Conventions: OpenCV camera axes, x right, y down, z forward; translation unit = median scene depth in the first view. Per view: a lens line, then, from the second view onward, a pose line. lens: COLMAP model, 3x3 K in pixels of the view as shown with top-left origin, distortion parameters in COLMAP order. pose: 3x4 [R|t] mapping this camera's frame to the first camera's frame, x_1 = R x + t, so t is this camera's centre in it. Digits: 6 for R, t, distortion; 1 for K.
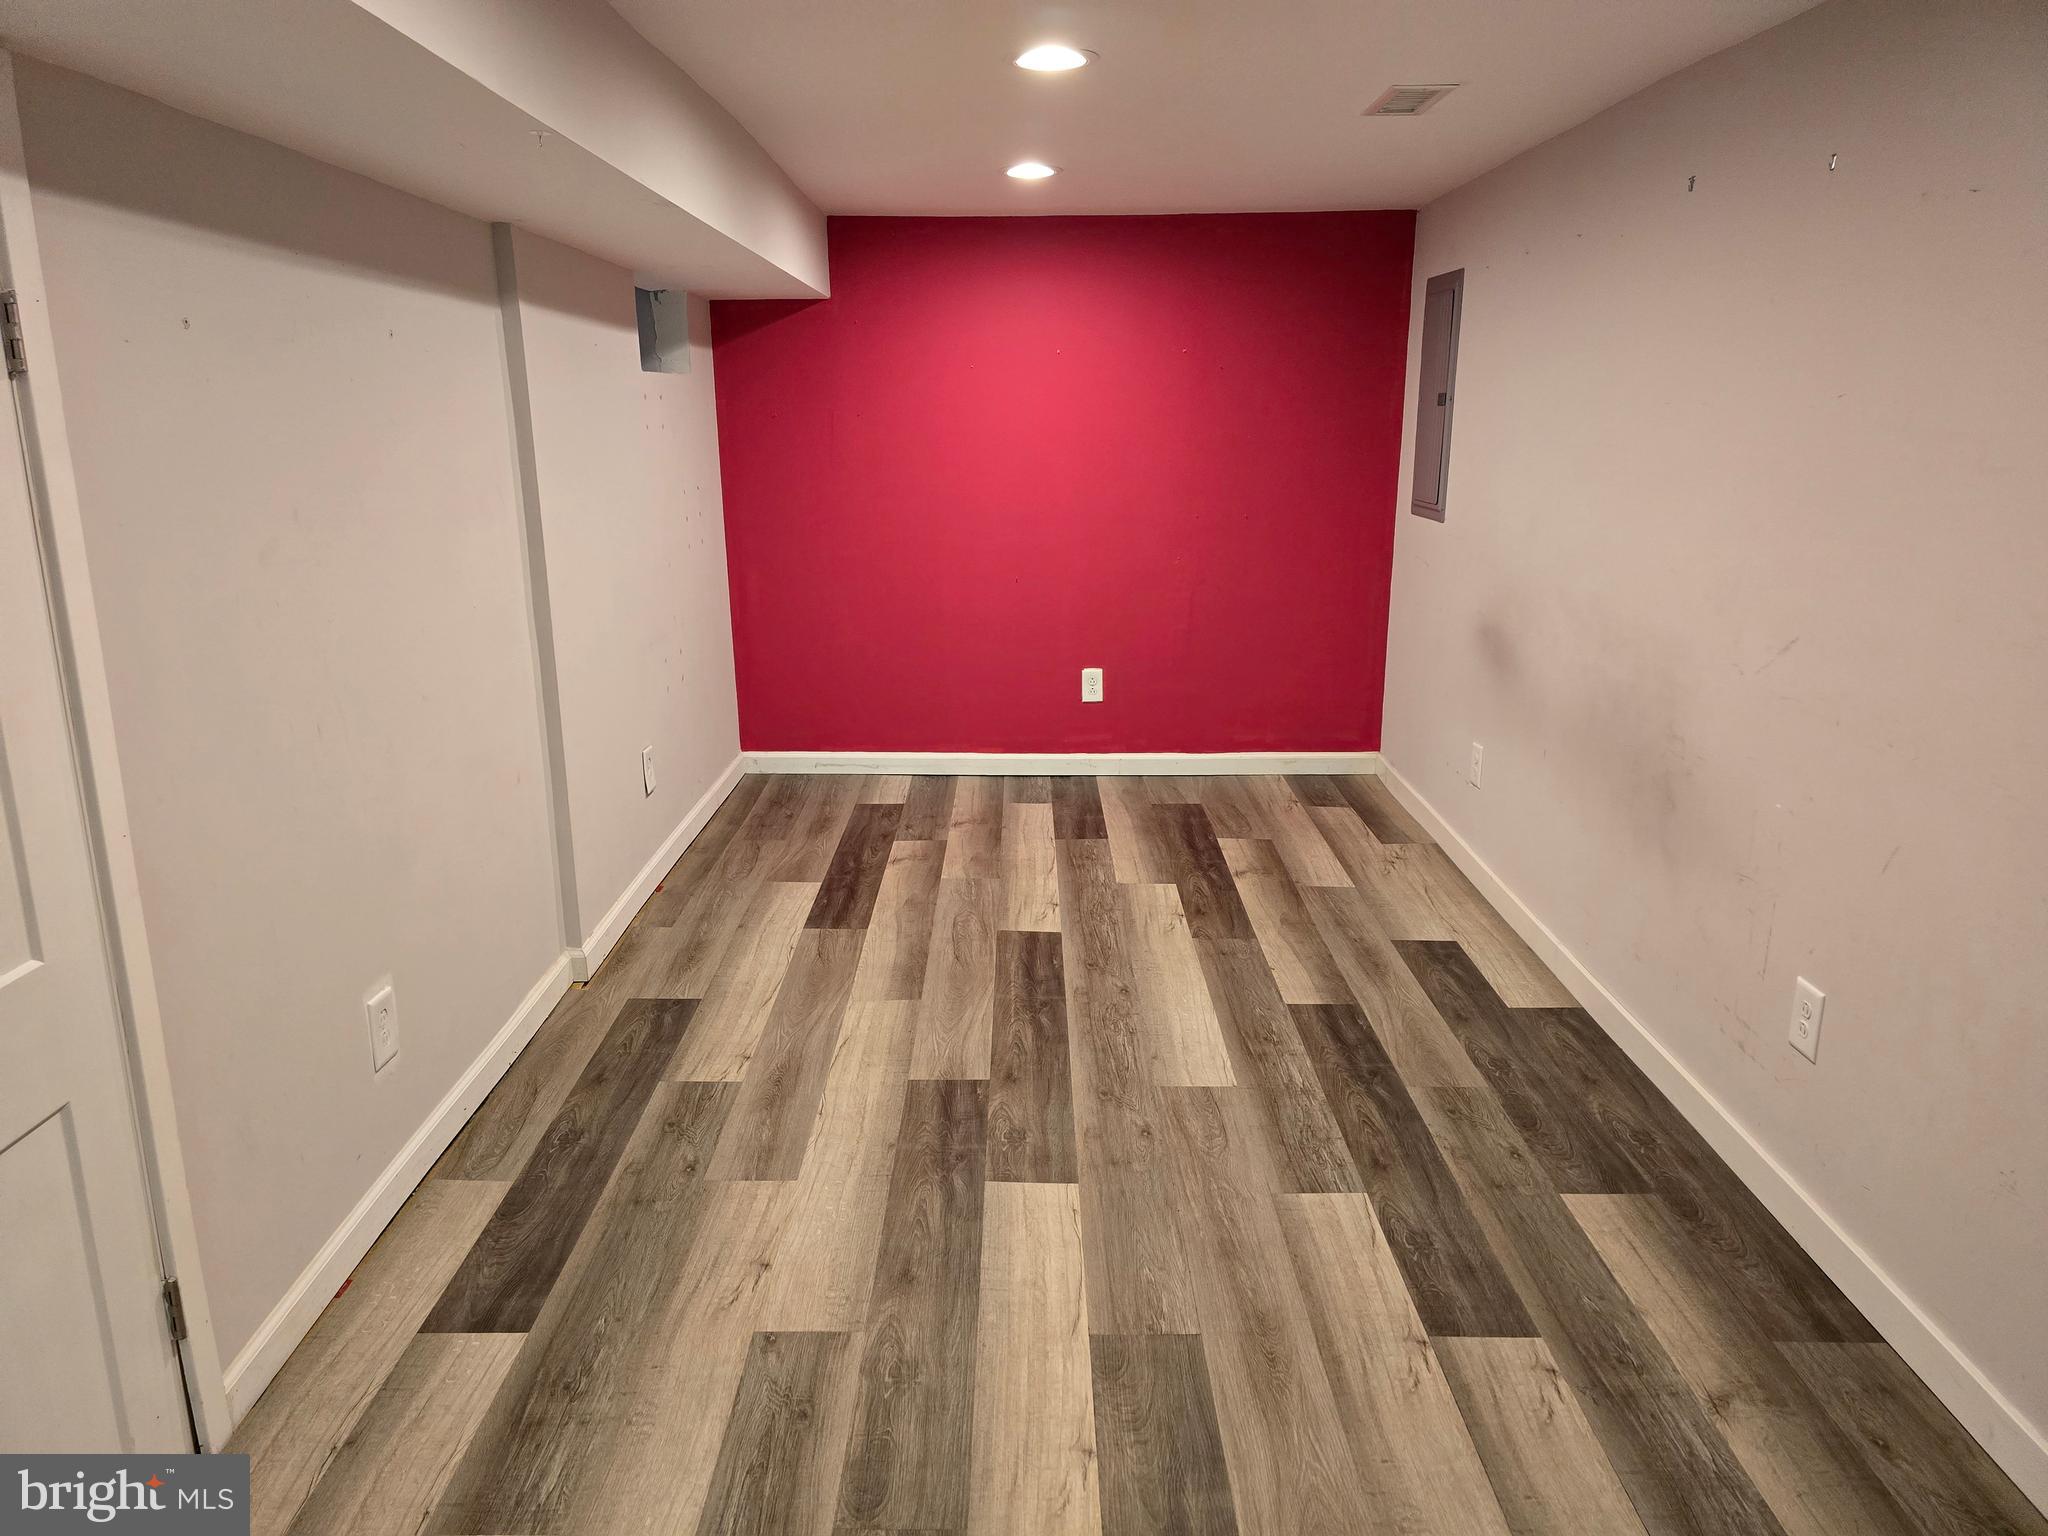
lens RADIAL K [[1370.7, 0, 1017.9], [0, 1370.7, 755.6], [0, 0, 1]] dist [0.066859, -0.064863]
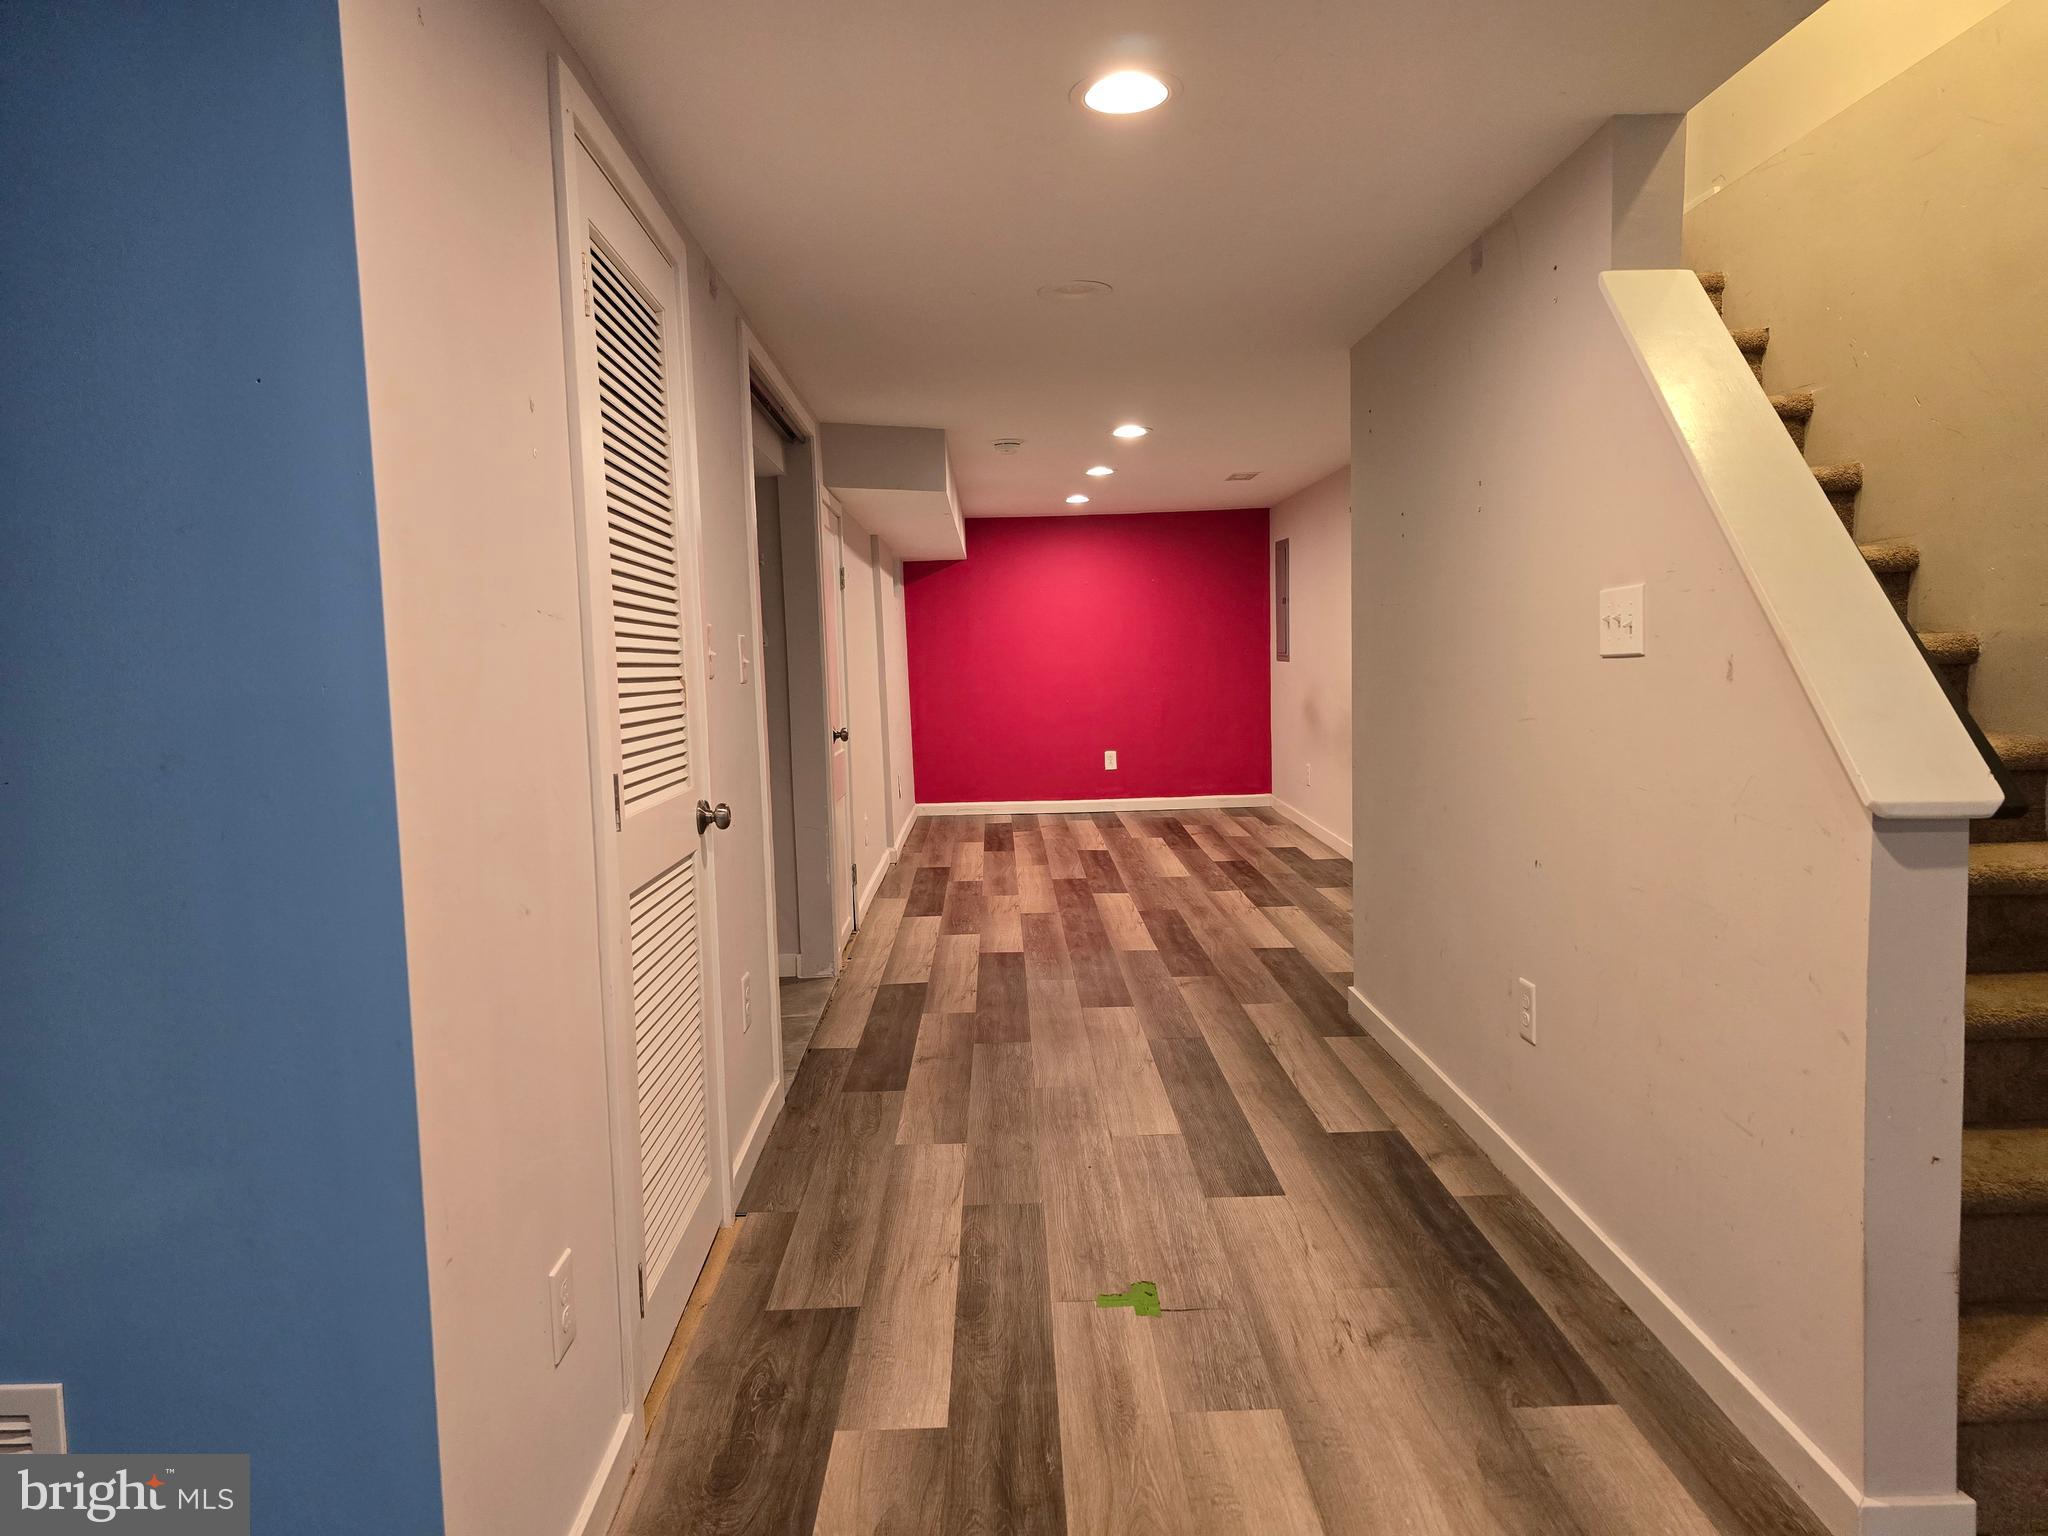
lens RADIAL K [[1370.7, 0, 1010.3], [0, 1370.7, 785.7], [0, 0, 1]] dist [0.066859, -0.064863]
pose [[0.999535, -0.027497, 0.013213, -0.152081], [0.029142, 0.988713, -0.146958, 0.359319], [-0.009023, 0.147274, 0.989055, -1.151469]]
